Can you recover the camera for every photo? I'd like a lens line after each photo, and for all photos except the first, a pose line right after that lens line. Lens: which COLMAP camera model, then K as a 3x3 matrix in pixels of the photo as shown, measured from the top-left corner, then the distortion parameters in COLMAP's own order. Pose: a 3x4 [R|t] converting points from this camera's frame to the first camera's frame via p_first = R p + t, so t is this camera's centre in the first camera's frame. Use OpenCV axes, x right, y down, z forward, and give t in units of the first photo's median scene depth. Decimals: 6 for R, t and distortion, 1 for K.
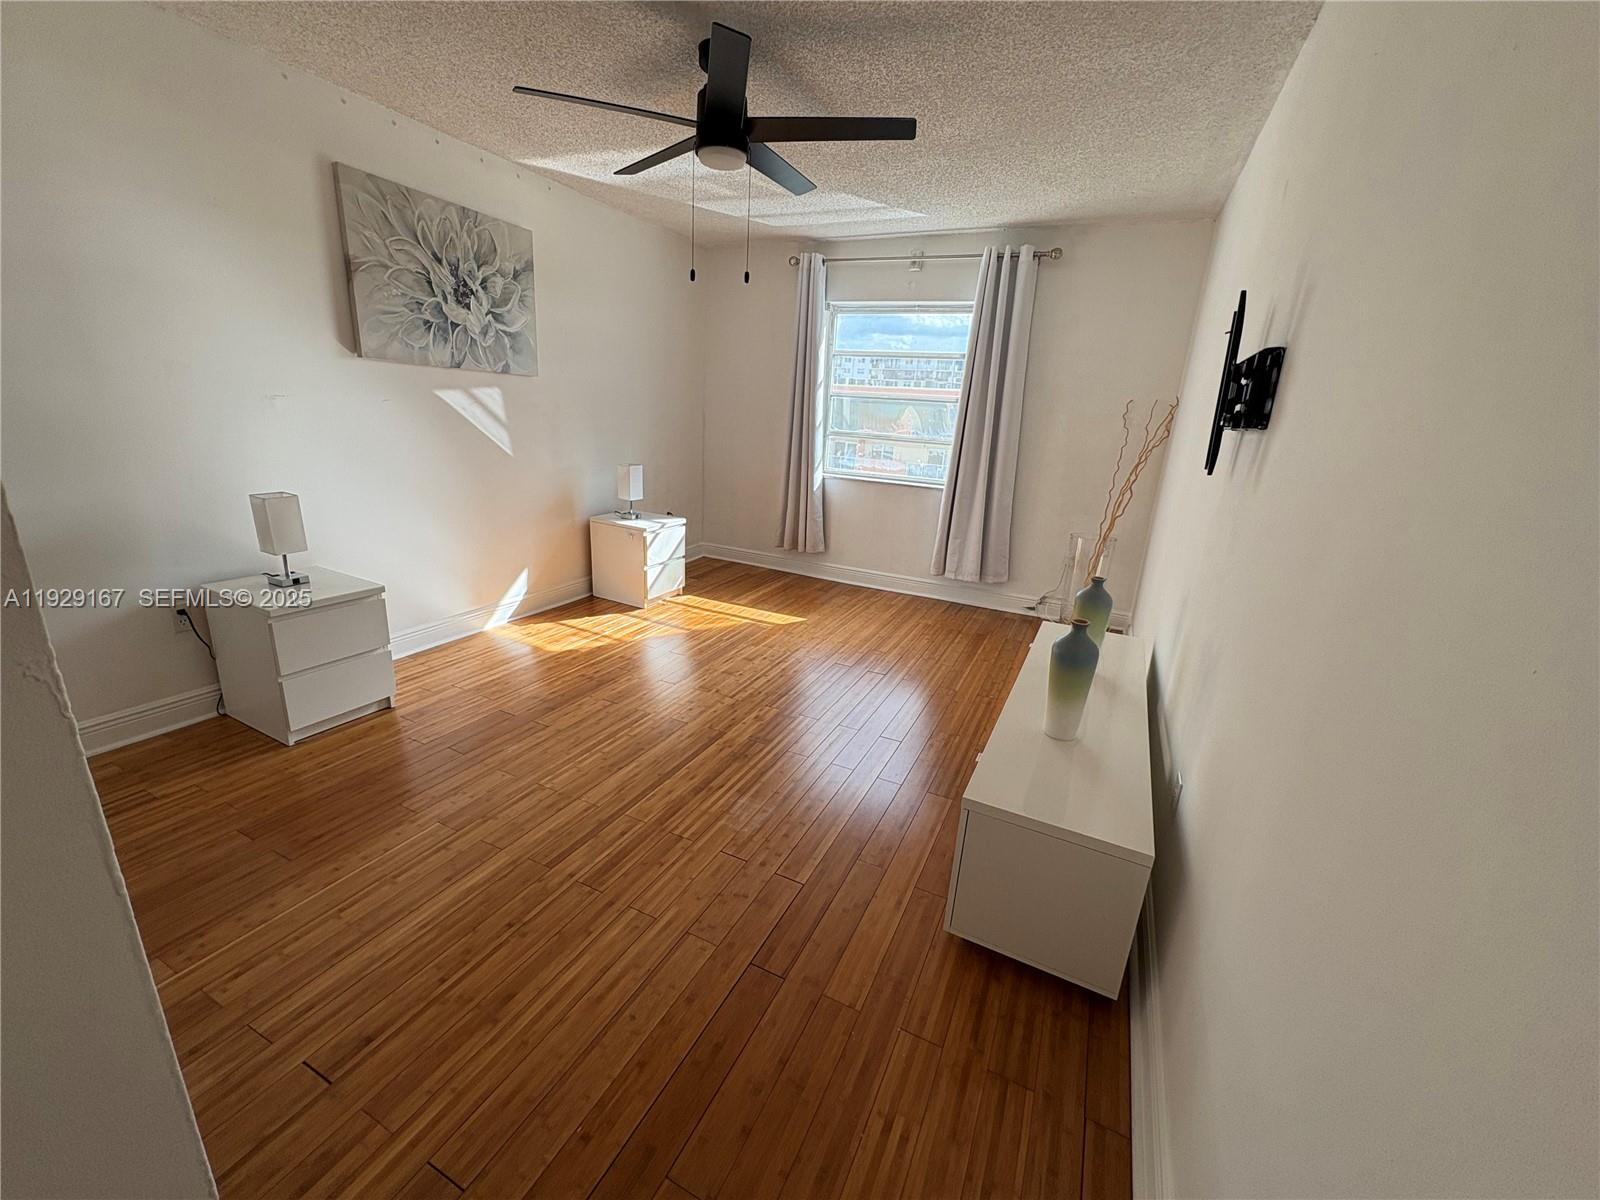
lens RADIAL K [[641.3, 0, 801.2], [0, 641.3, 598.2], [0, 0, 1]] dist [0.001477, 0.000003]
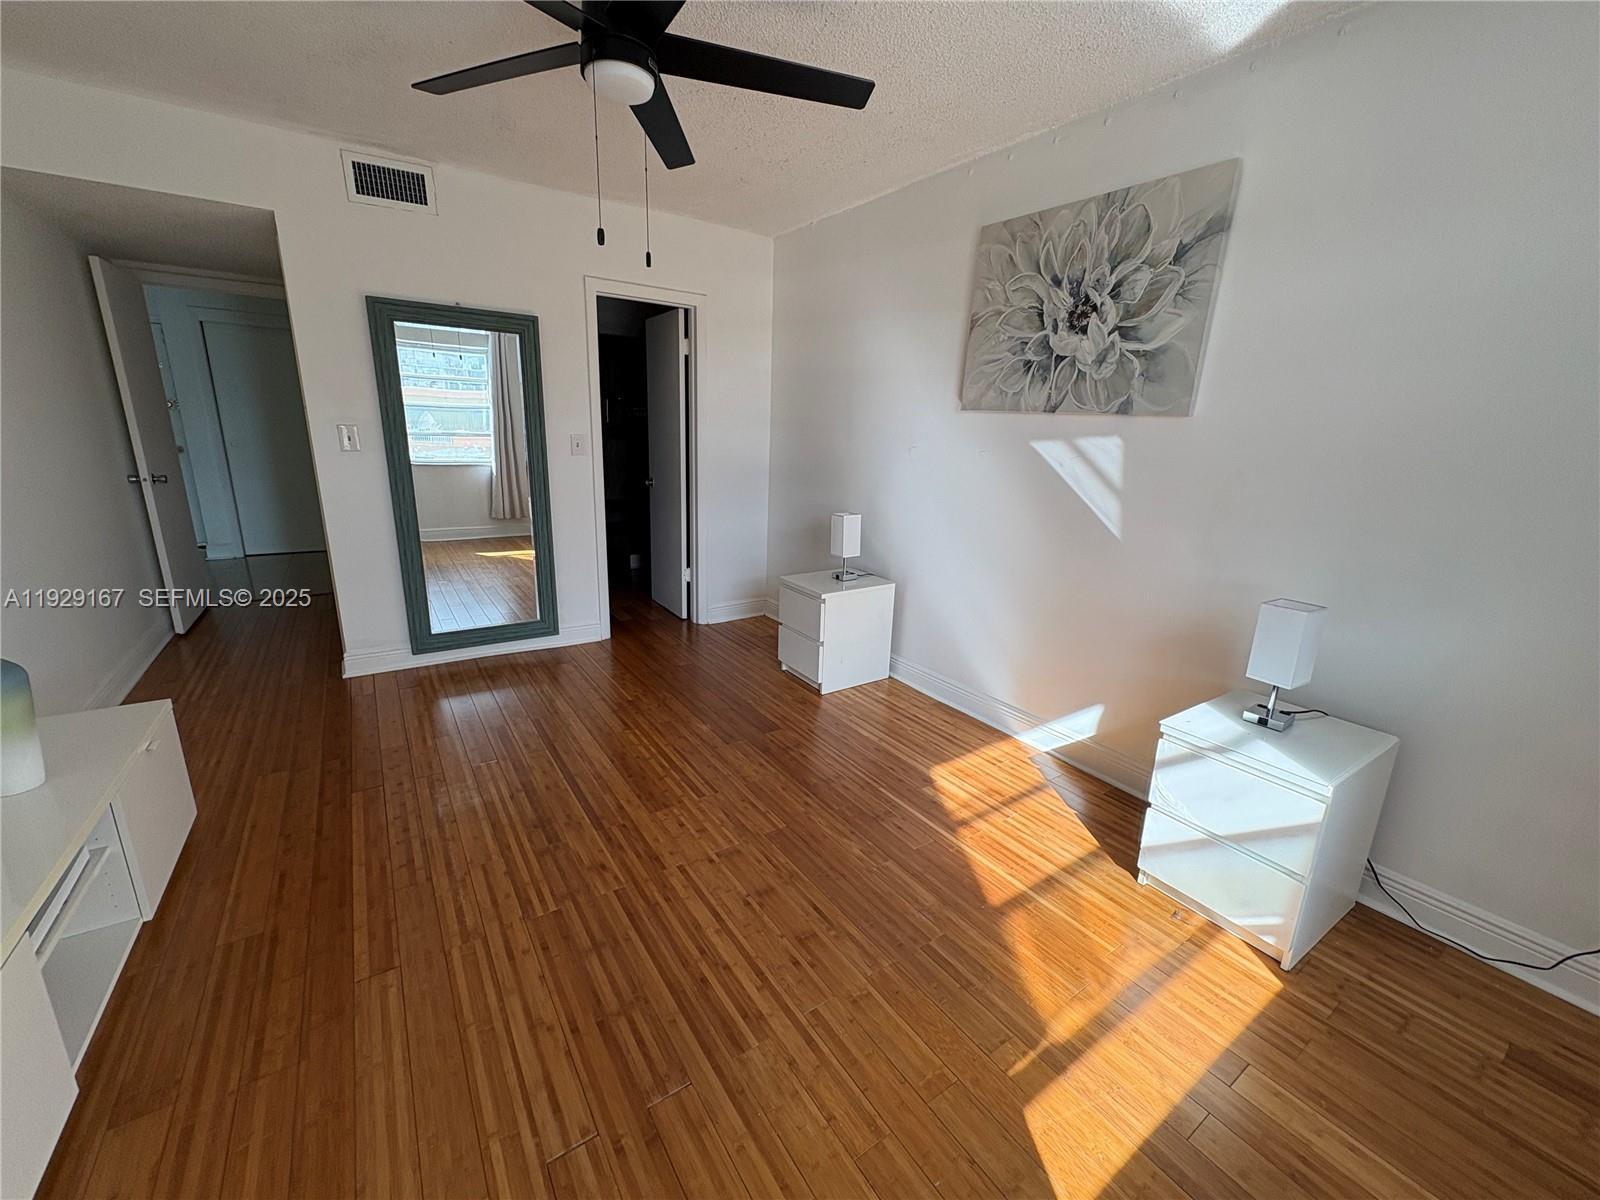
lens RADIAL K [[641.3, 0, 802.9], [0, 641.3, 597.4], [0, 0, 1]] dist [0.001477, 0.000003]
pose [[-0.499525, 0.148806, -0.853423, 0.321967], [-0.308399, 0.890052, 0.335705, -0.323905], [0.809546, 0.430888, -0.398712, 1.153875]]
